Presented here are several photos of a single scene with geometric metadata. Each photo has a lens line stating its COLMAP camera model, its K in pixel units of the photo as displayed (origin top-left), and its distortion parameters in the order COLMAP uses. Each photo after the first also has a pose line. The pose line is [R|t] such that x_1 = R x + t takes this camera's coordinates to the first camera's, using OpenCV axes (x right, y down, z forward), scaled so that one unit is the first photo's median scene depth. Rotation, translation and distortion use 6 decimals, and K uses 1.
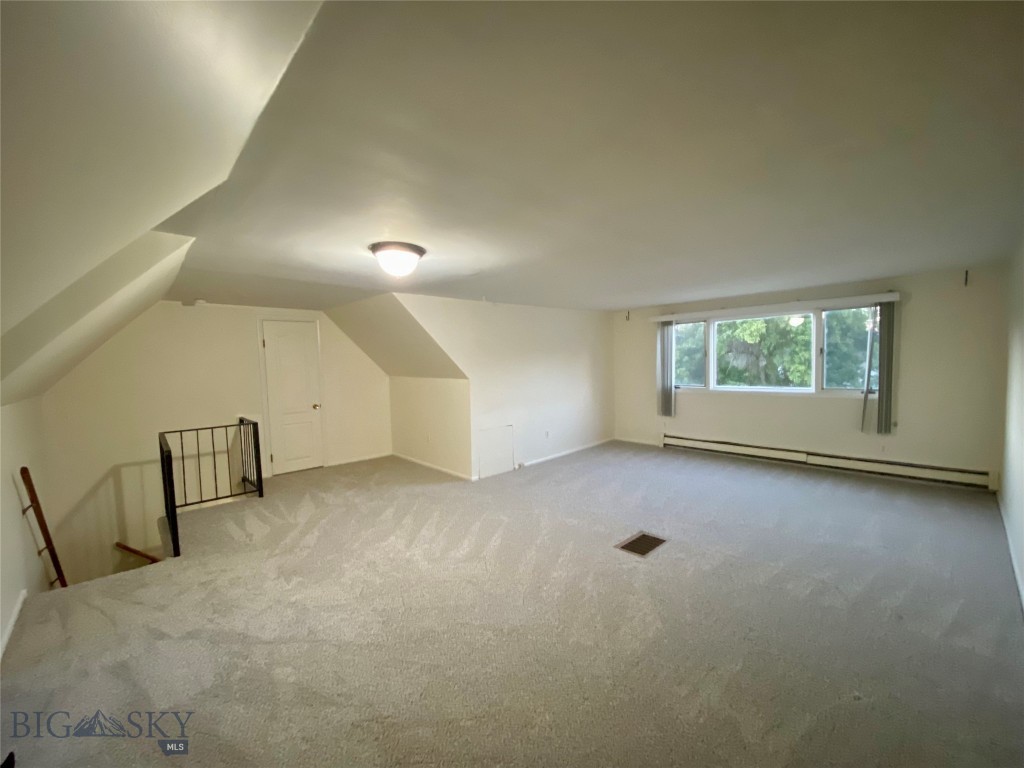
lens RADIAL K [[410.9, 0, 508.9], [0, 410.9, 383.6], [0, 0, 1]] dist [0.035737, -0.024390]
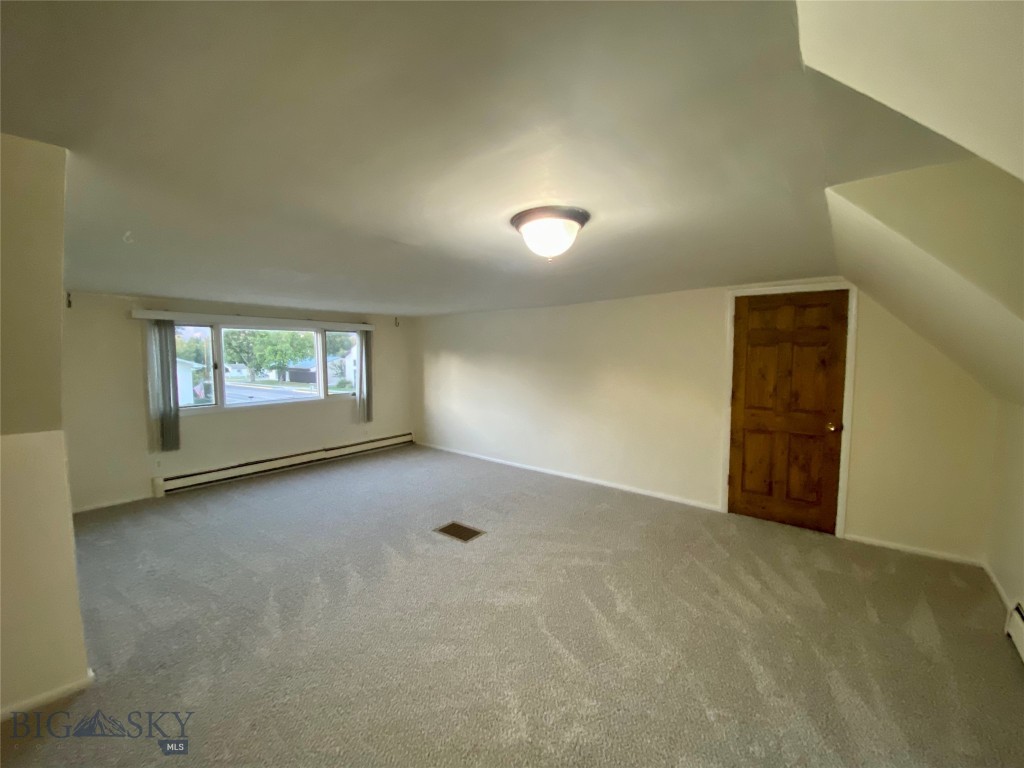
lens RADIAL K [[410.9, 0, 508.9], [0, 410.9, 383.6], [0, 0, 1]] dist [0.035737, -0.024390]
pose [[-0.115725, -0.028882, 0.992861, -0.431421], [0.080318, 0.996032, 0.038336, -0.020359], [-0.990029, 0.084181, -0.112946, 0.513224]]
